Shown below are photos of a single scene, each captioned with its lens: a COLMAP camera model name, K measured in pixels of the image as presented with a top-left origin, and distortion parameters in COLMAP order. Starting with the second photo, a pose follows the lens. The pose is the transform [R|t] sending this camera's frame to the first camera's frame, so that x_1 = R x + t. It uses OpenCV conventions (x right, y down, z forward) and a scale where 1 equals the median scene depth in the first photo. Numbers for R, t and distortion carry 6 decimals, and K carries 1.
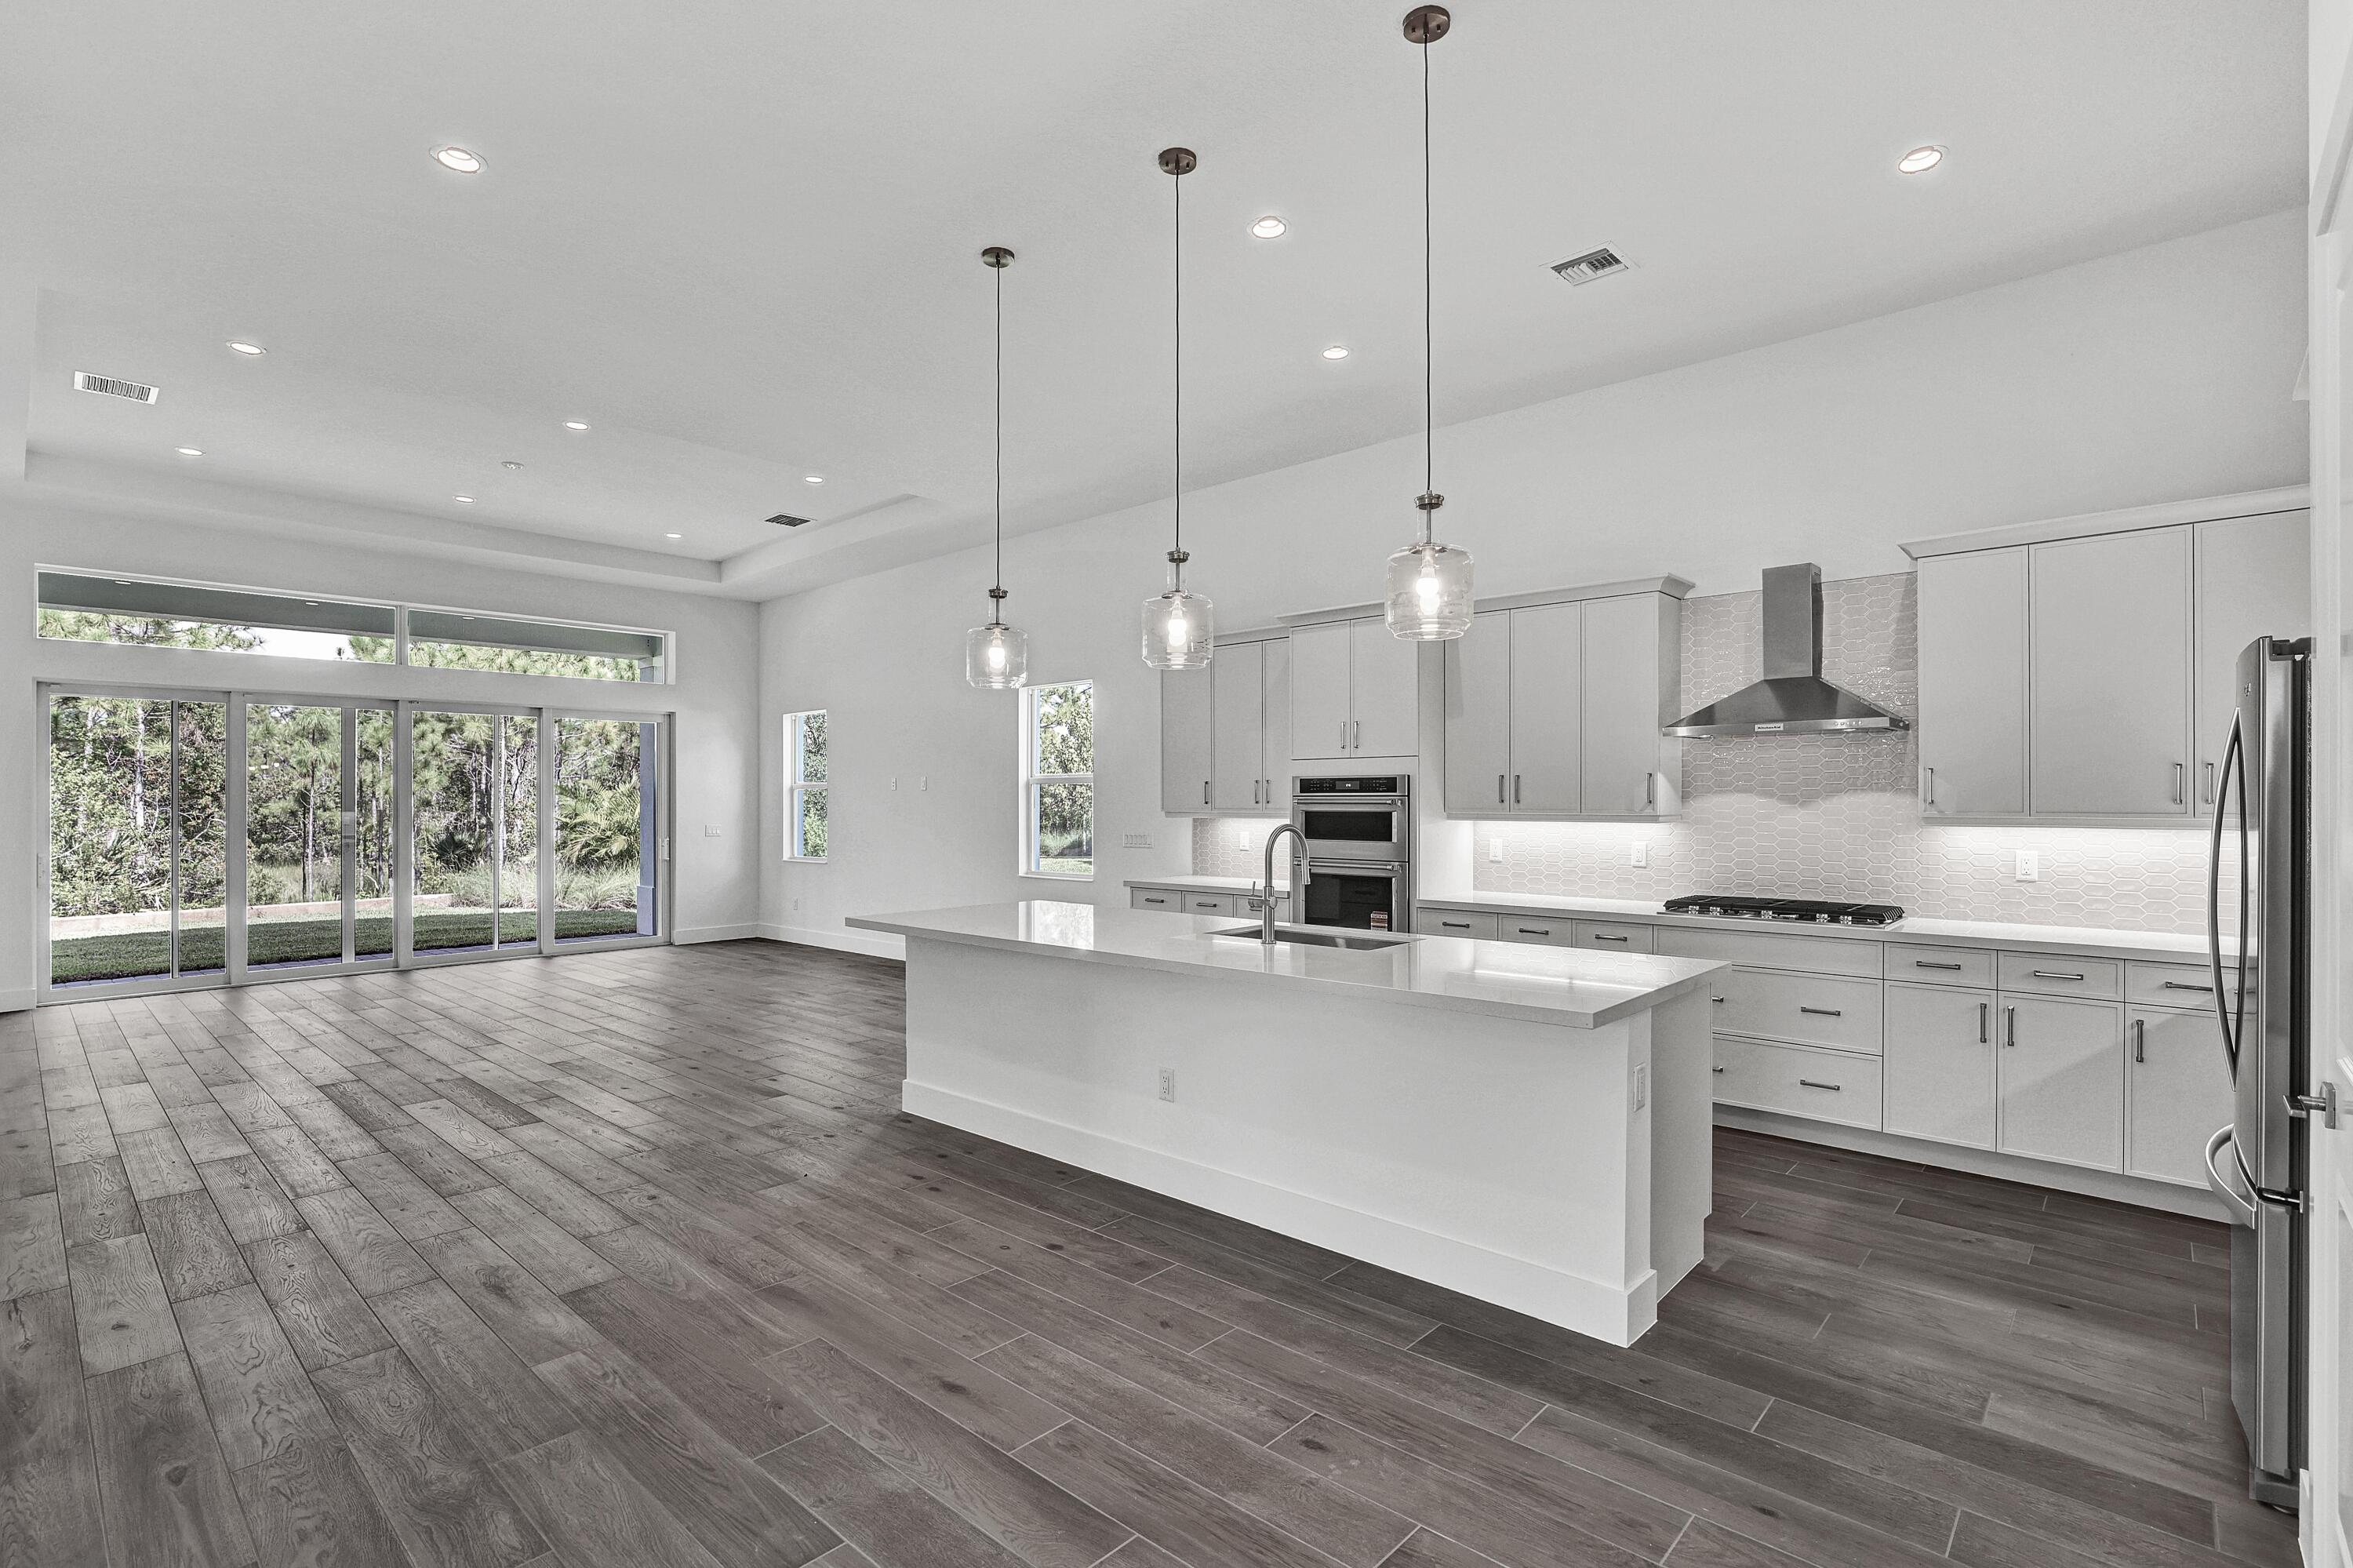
lens RADIAL K [[1110.4, 0, 1175.9], [0, 1110.4, 800.5], [0, 0, 1]] dist [-0.011376, 0.001269]
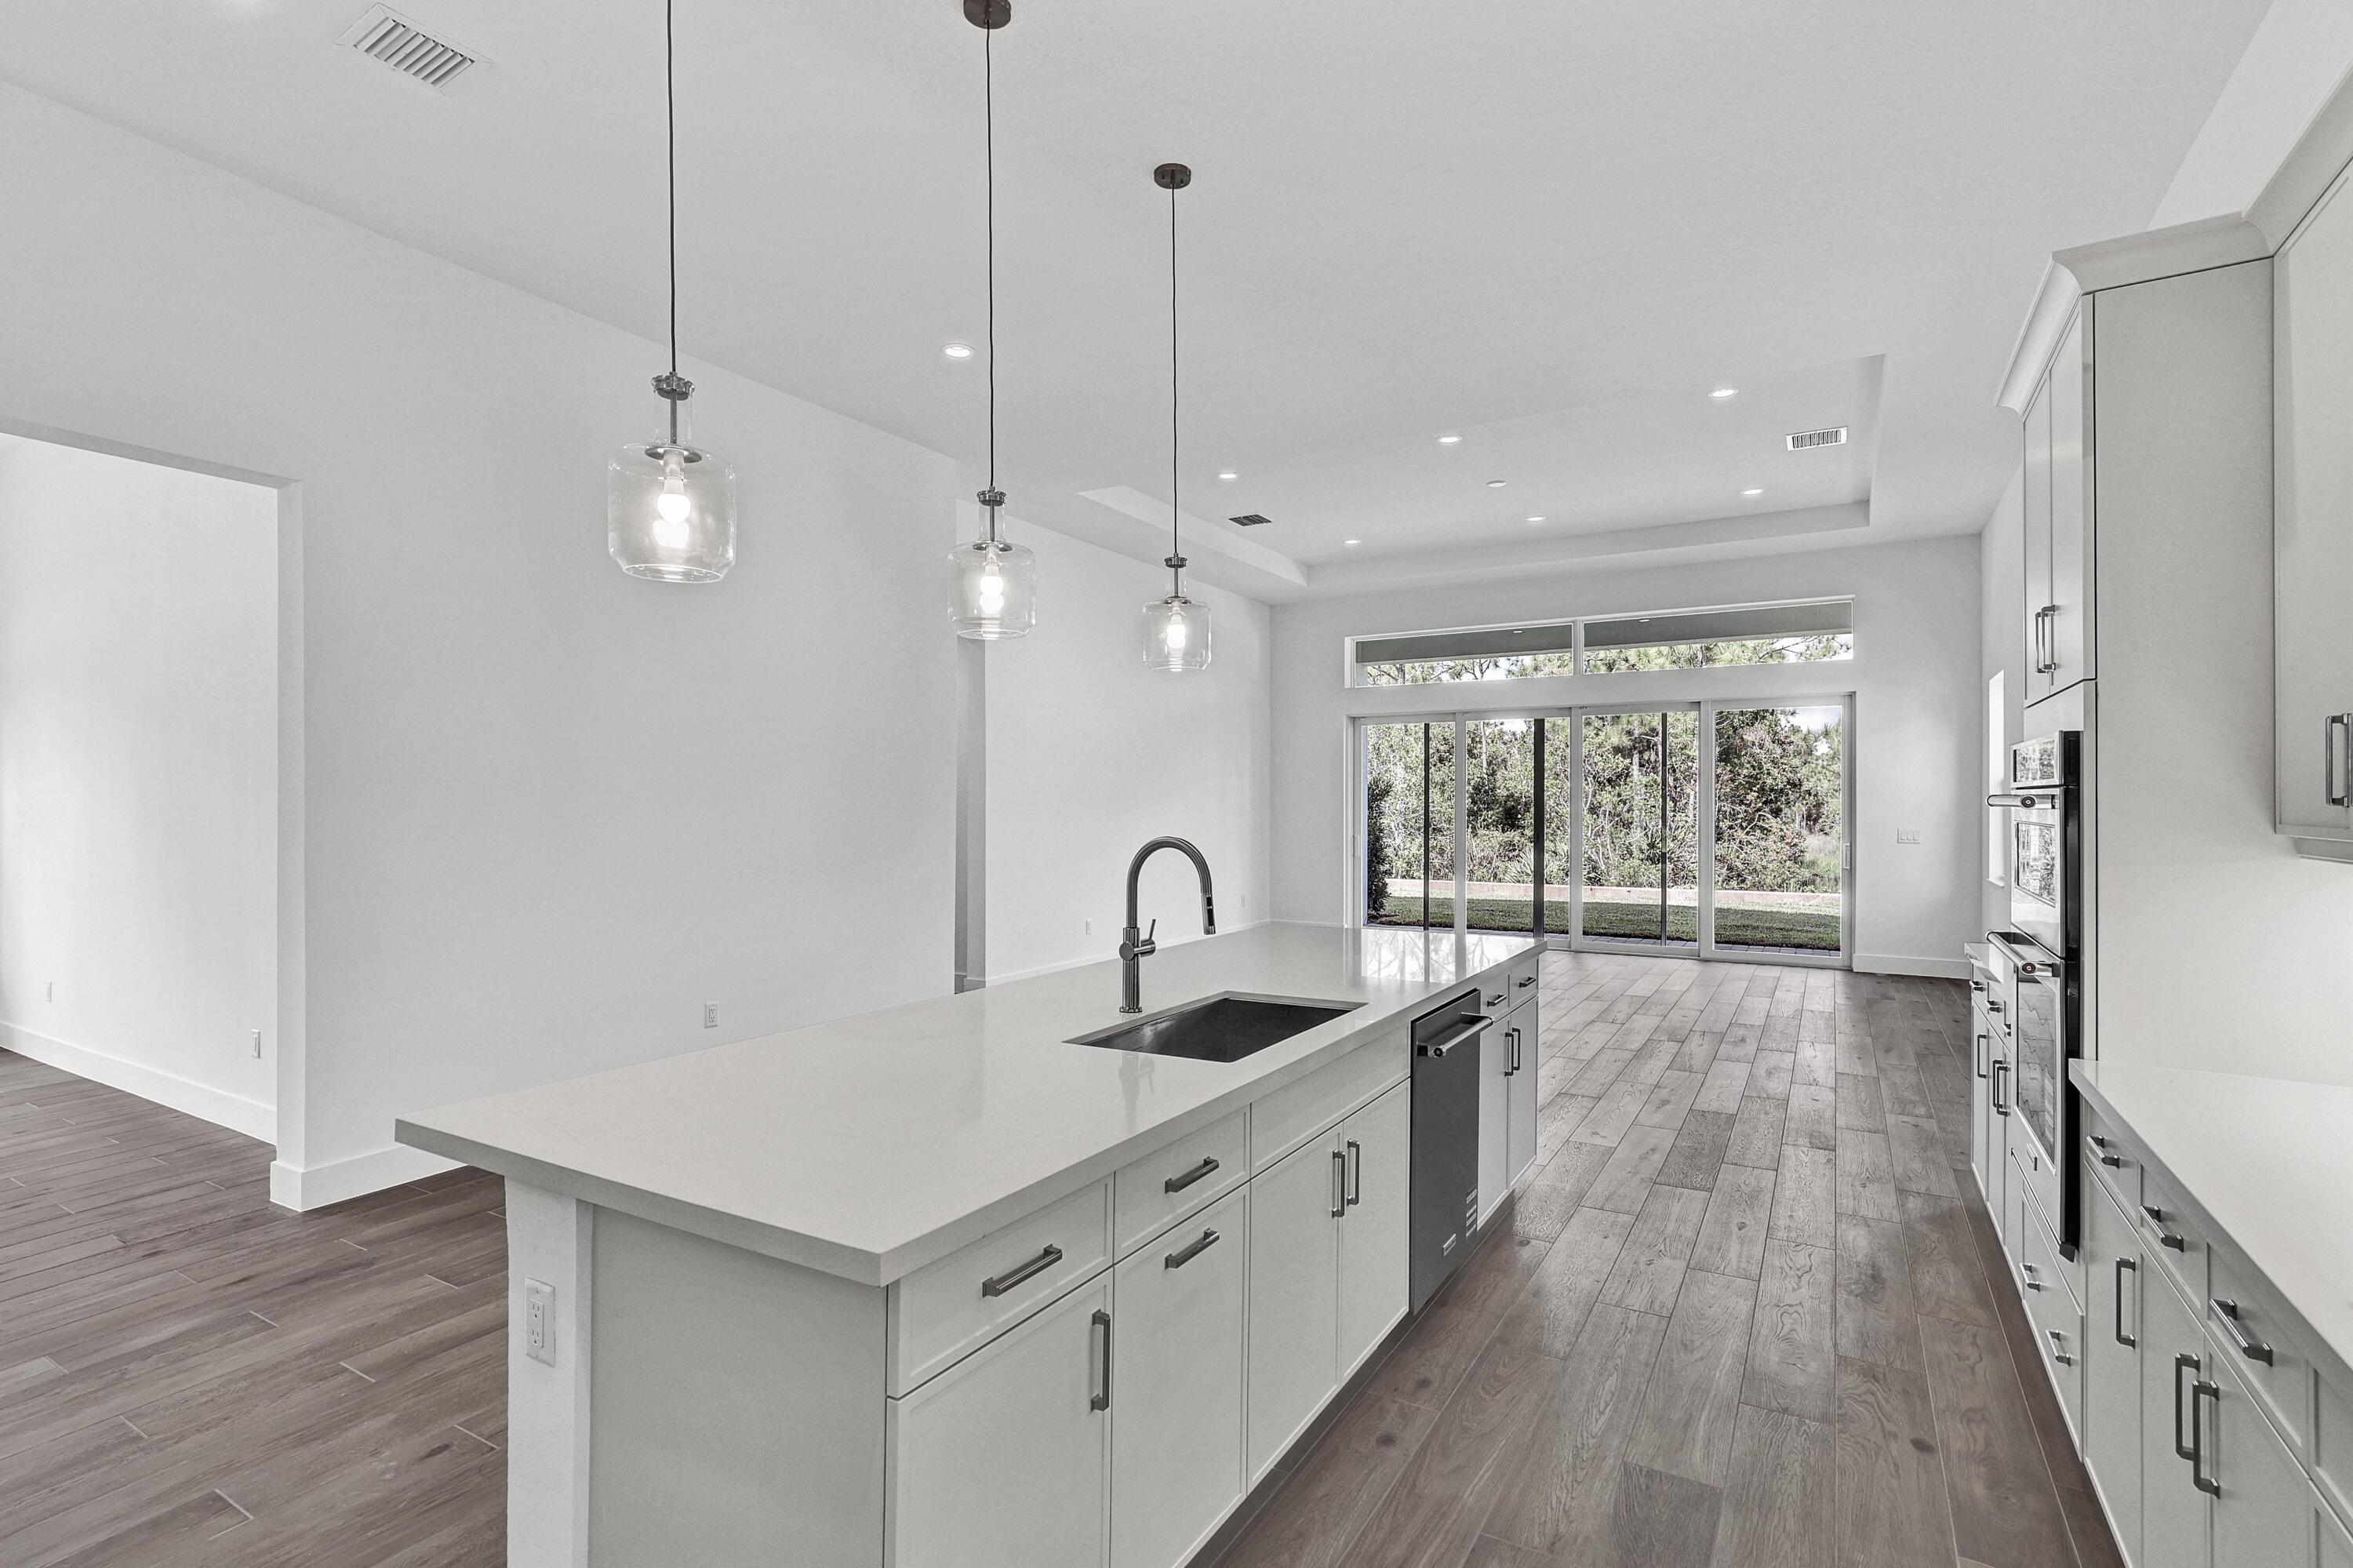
lens RADIAL K [[1117.4, 0, 1144.5], [0, 1117.4, 802.5], [0, 0, 1]] dist [0.030436, 0.000774]
pose [[0.191792, 0.003875, -0.981428, 0.384744], [0.001392, 0.999990, 0.004221, -0.000289], [0.981435, -0.002176, 0.191785, 0.440269]]
